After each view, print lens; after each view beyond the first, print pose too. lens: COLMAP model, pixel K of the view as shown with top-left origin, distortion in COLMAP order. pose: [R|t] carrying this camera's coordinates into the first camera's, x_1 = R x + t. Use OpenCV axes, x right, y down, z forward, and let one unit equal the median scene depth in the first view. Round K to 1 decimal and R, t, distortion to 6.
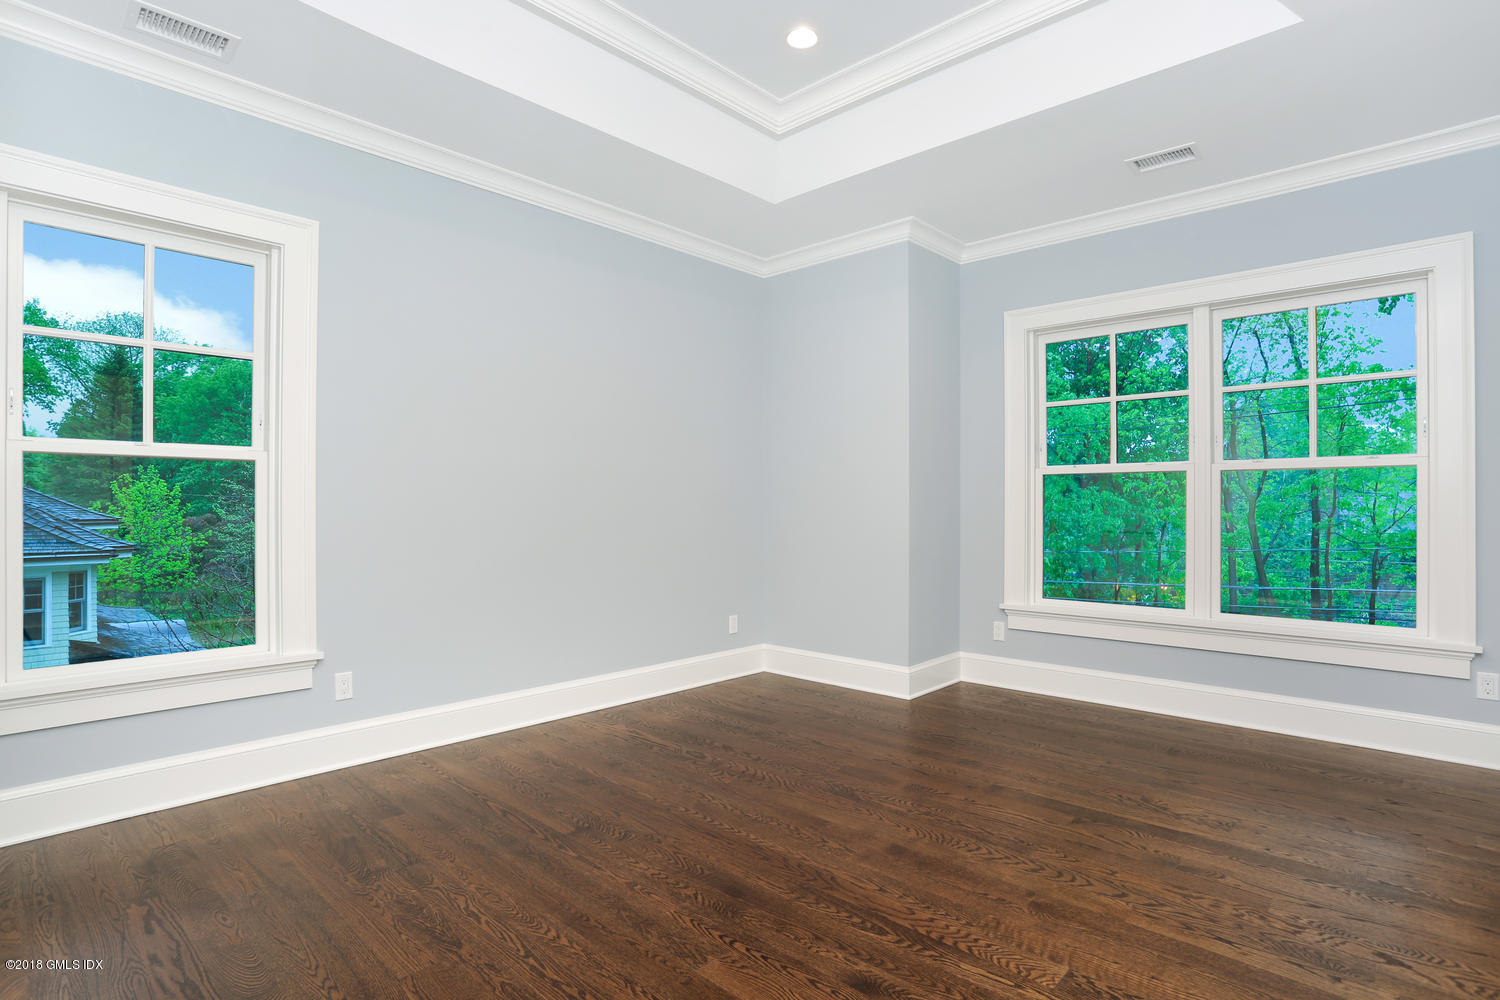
lens RADIAL K [[760.8, 0, 751.9], [0, 760.8, 498.5], [0, 0, 1]] dist [-0.000347, 0.000922]
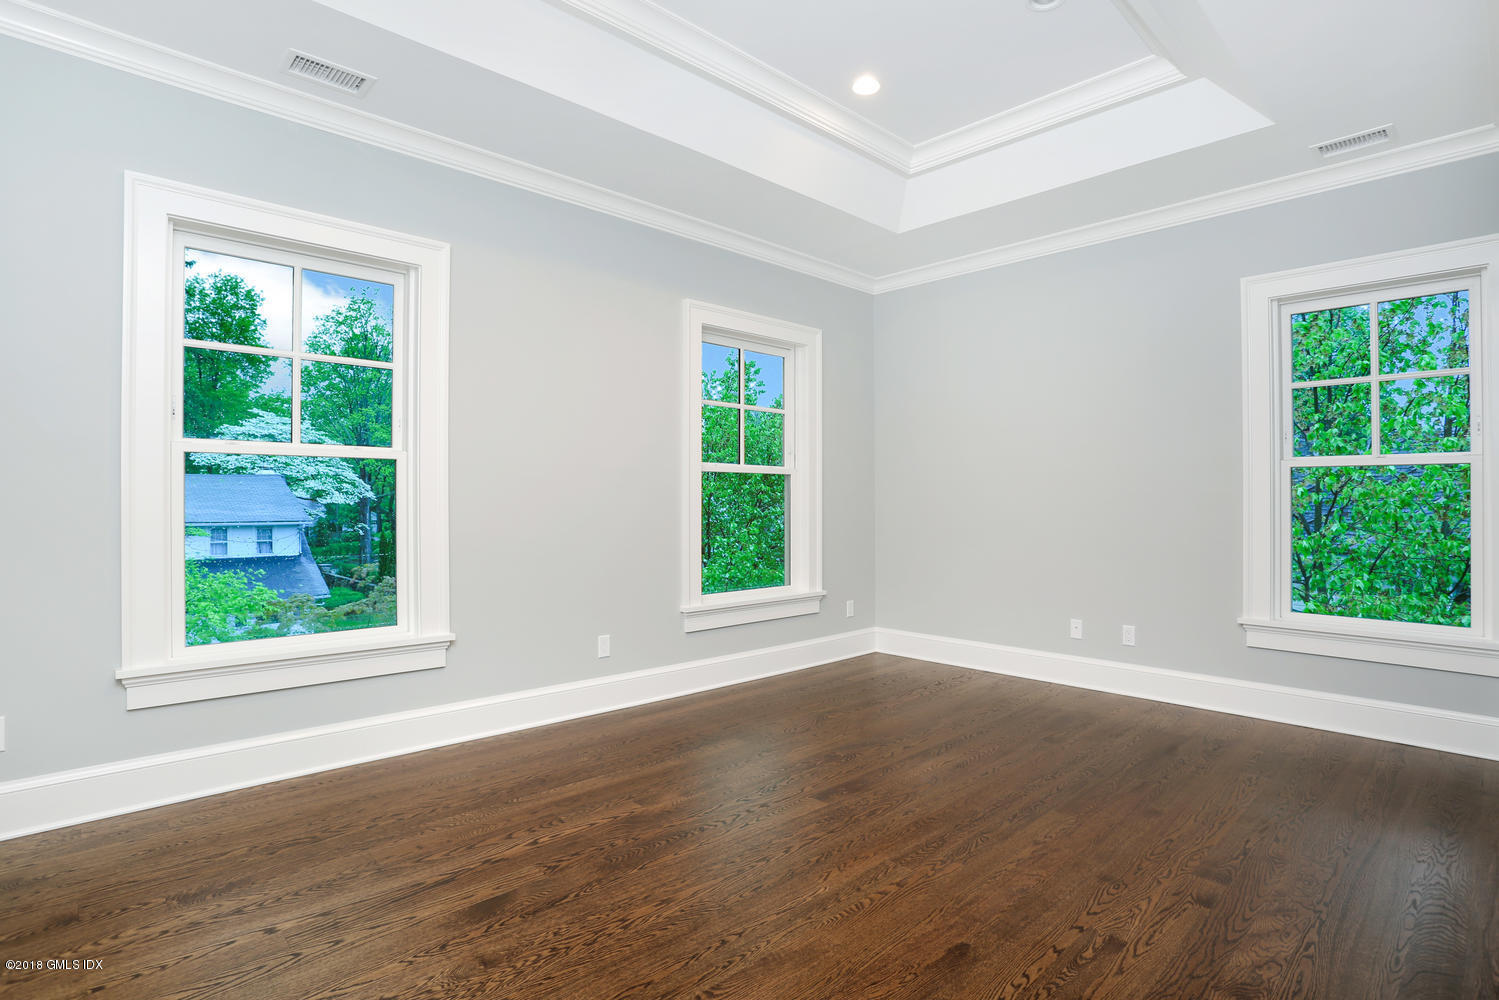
lens RADIAL K [[760.3, 0, 747.8], [0, 760.3, 500.2], [0, 0, 1]] dist [-0.000347, 0.000922]
pose [[0.998563, 0.000420, -0.053585, -0.081393], [-0.000018, 0.999972, 0.007500, -0.000988], [0.053586, -0.007488, 0.998535, -0.082504]]
